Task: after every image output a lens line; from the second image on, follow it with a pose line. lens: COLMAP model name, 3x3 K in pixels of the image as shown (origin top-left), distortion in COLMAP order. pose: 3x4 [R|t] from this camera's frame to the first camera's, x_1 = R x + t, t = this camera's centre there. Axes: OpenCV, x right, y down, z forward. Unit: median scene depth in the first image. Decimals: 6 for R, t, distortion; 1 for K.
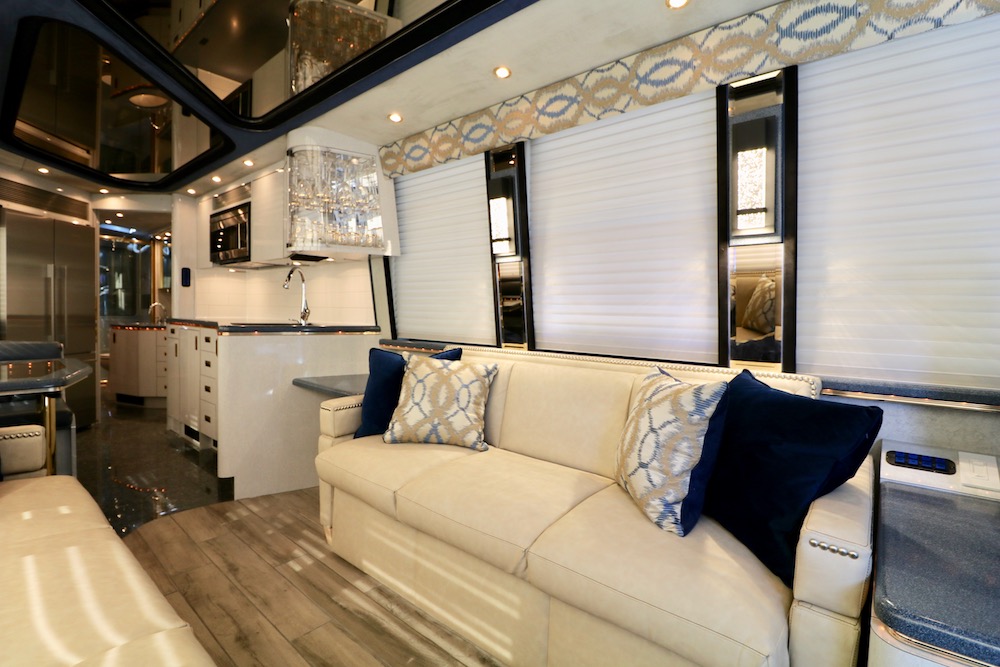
lens RADIAL K [[461.7, 0, 491.6], [0, 461.7, 325.6], [0, 0, 1]] dist [-0.001480, -0.012341]
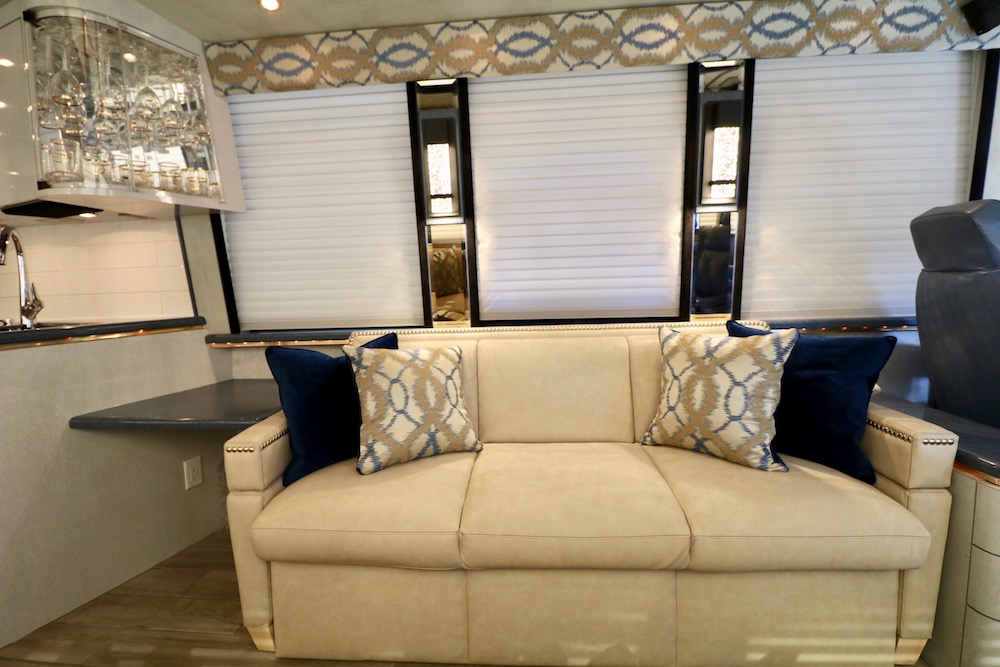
lens RADIAL K [[461.4, 0, 490.6], [0, 461.4, 322.9], [0, 0, 1]] dist [-0.000169, -0.012019]
pose [[0.804797, -0.095454, 0.585824, -0.464266], [0.065415, 0.995236, 0.072296, -0.016607], [-0.589934, -0.019862, 0.807207, 0.315914]]
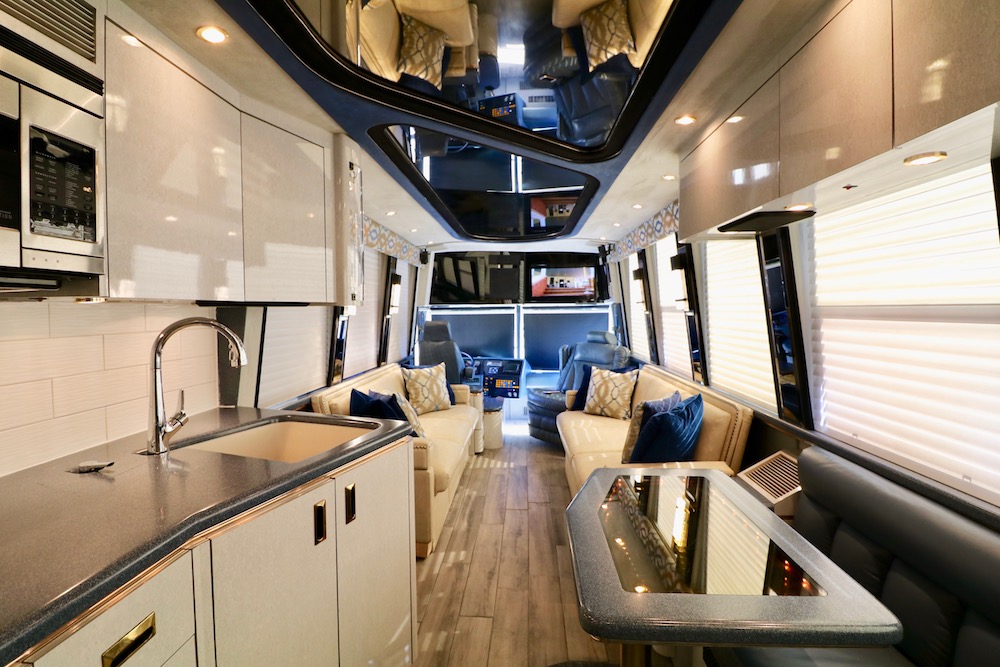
lens RADIAL K [[476.2, 0, 489.9], [0, 476.2, 323.3], [0, 0, 1]] dist [-0.011564, -0.001273]
pose [[-0.598912, -0.033098, 0.800131, -1.561060], [0.024913, 0.997892, 0.059926, -0.232182], [-0.800427, 0.055824, -0.596825, 1.720118]]
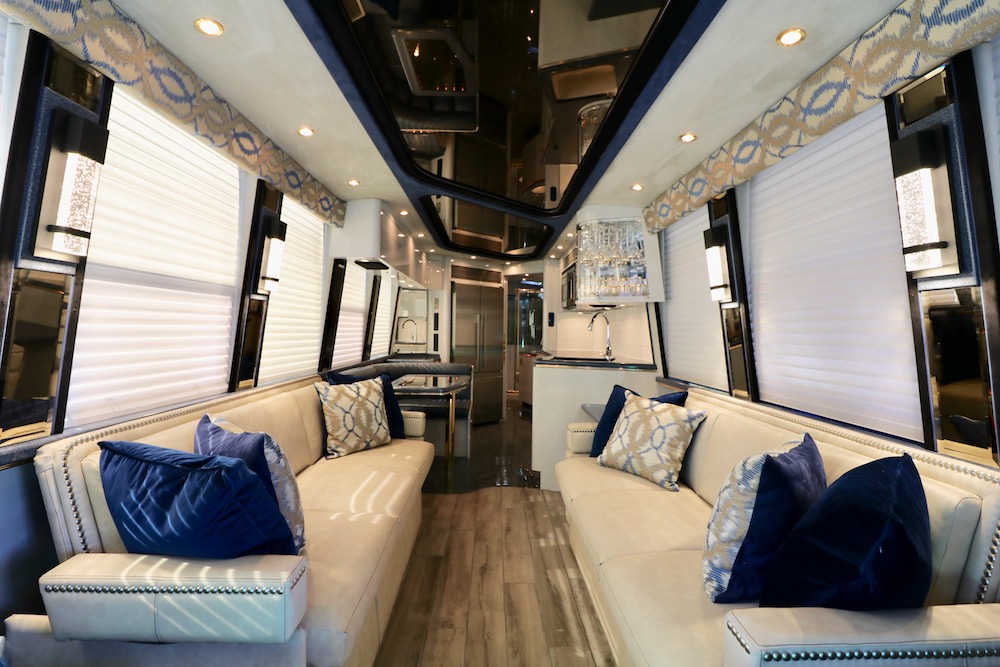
lens RADIAL K [[461.7, 0, 491.6], [0, 461.7, 325.6], [0, 0, 1]] dist [-0.001480, -0.012341]
pose [[0.655257, -0.016126, -0.755234, 0.511716], [-0.025625, 0.998722, -0.043559, -0.051392], [0.754971, 0.047895, 0.654007, -0.027085]]
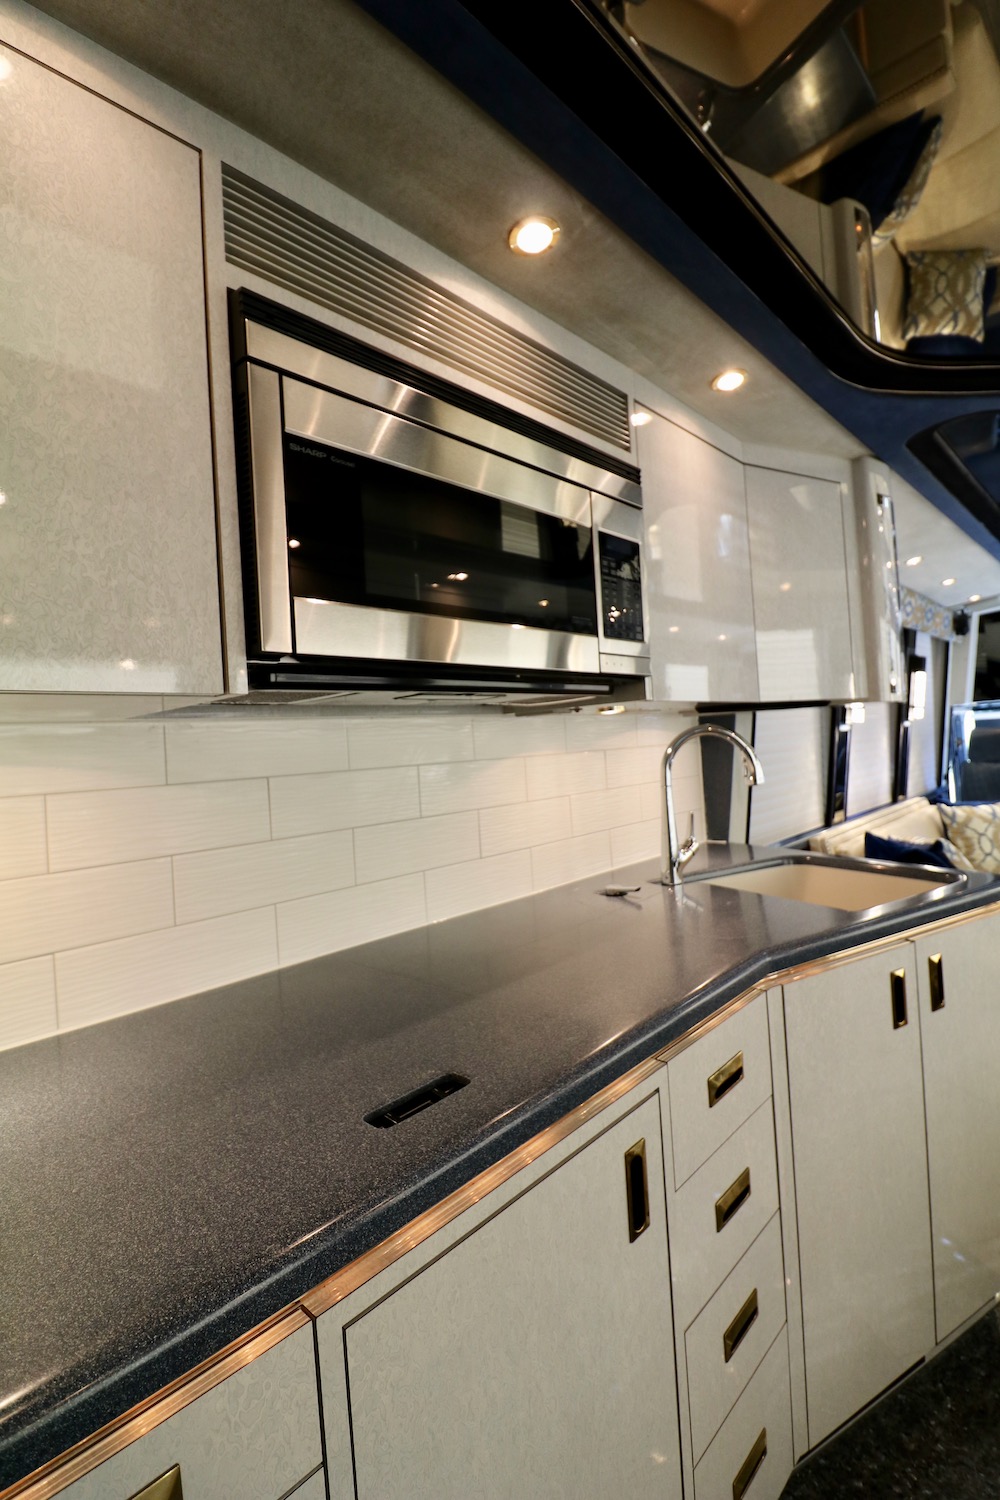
lens RADIAL K [[692.6, 0, 510.9], [0, 692.6, 734.1], [0, 0, 1]] dist [-0.001480, -0.012341]
pose [[0.040277, -0.002845, 0.999184, -1.598811], [0.092543, 0.995708, -0.000895, -0.218974], [-0.994894, 0.092504, 0.040368, 1.859280]]
